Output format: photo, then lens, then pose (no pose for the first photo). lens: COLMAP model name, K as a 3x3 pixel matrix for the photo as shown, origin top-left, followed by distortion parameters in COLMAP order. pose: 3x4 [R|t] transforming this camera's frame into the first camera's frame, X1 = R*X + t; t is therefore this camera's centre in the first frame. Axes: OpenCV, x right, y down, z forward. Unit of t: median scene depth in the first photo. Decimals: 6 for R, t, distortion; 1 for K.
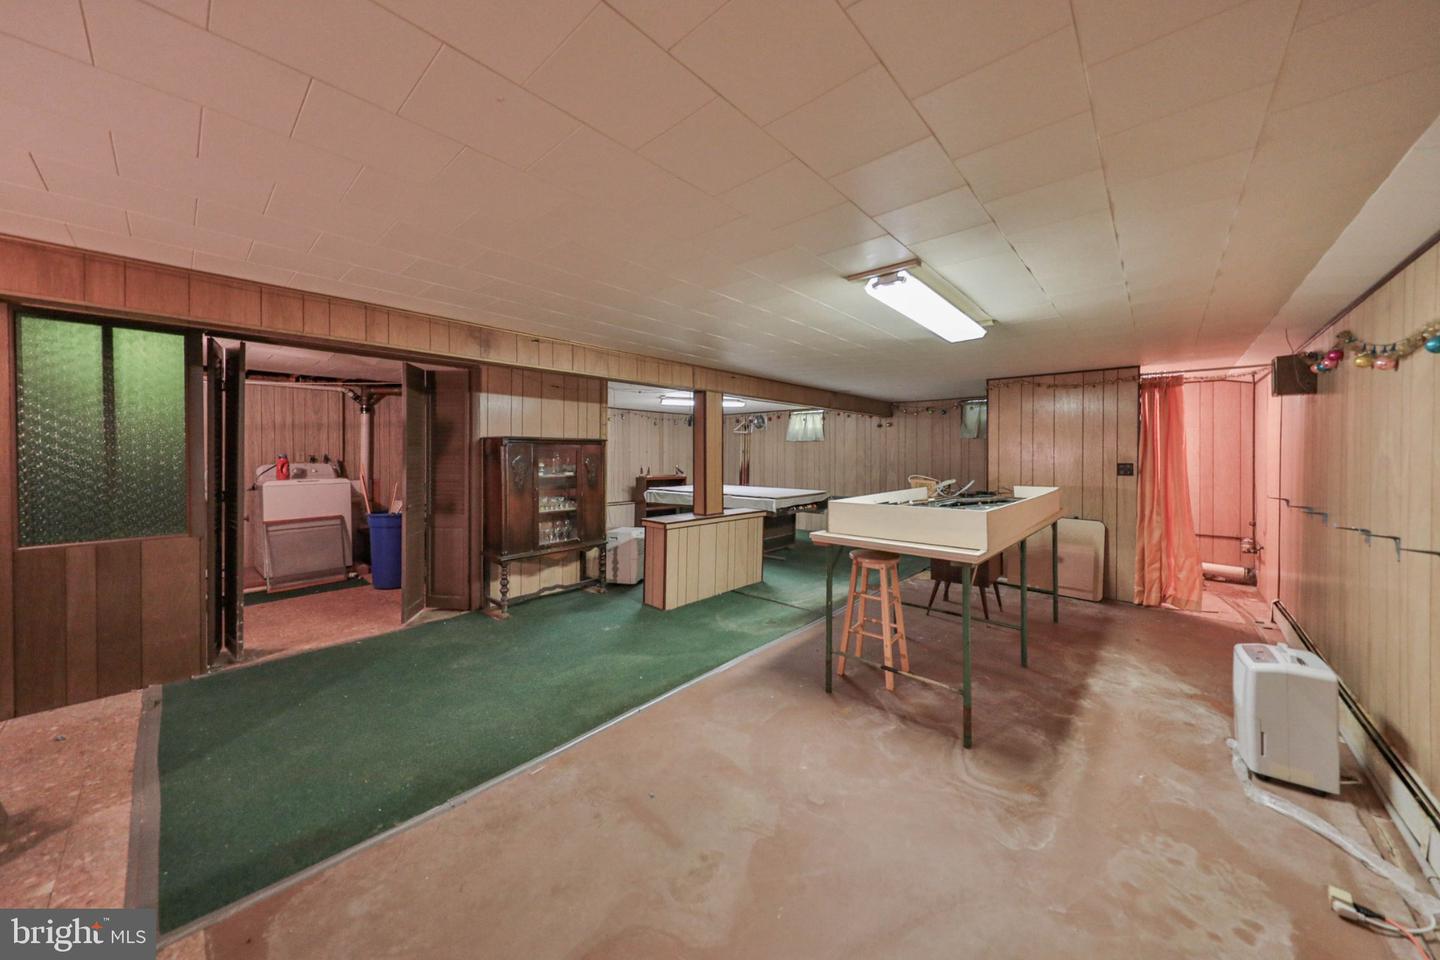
lens RADIAL K [[487.9, 0, 722.5], [0, 487.9, 460.4], [0, 0, 1]] dist [0.014355, -0.004355]
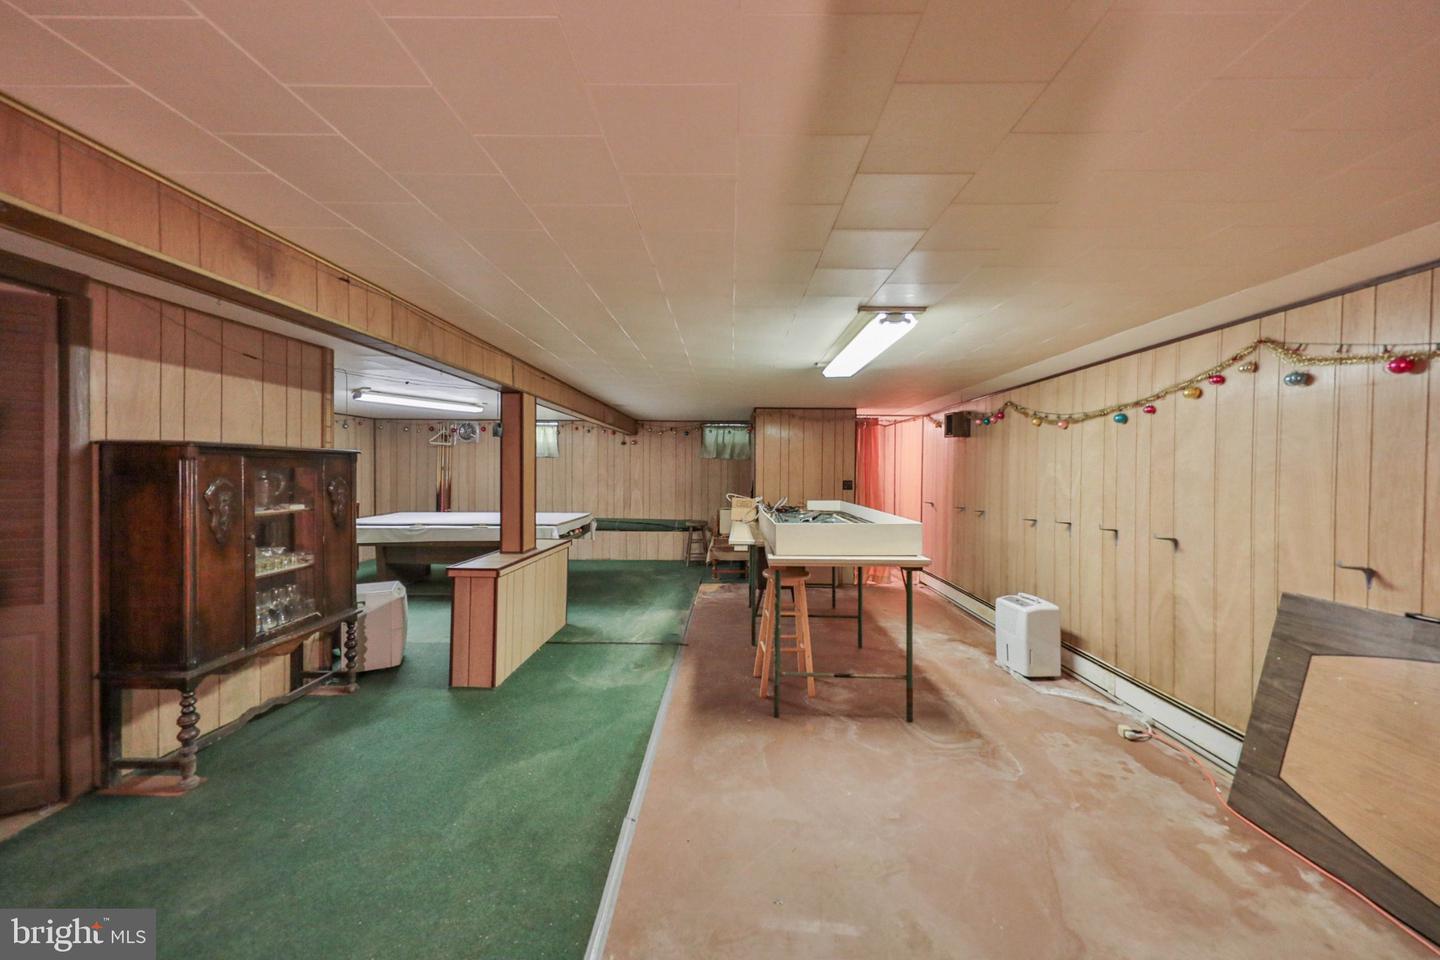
lens RADIAL K [[506.1, 0, 720.0], [0, 506.1, 480.0], [0, 0, 1]] dist [0.016773, -0.005200]
pose [[0.752273, -0.009153, 0.658787, -0.365225], [0.004696, 0.999953, 0.008530, -0.009690], [-0.658834, -0.003323, 0.752281, 0.206473]]
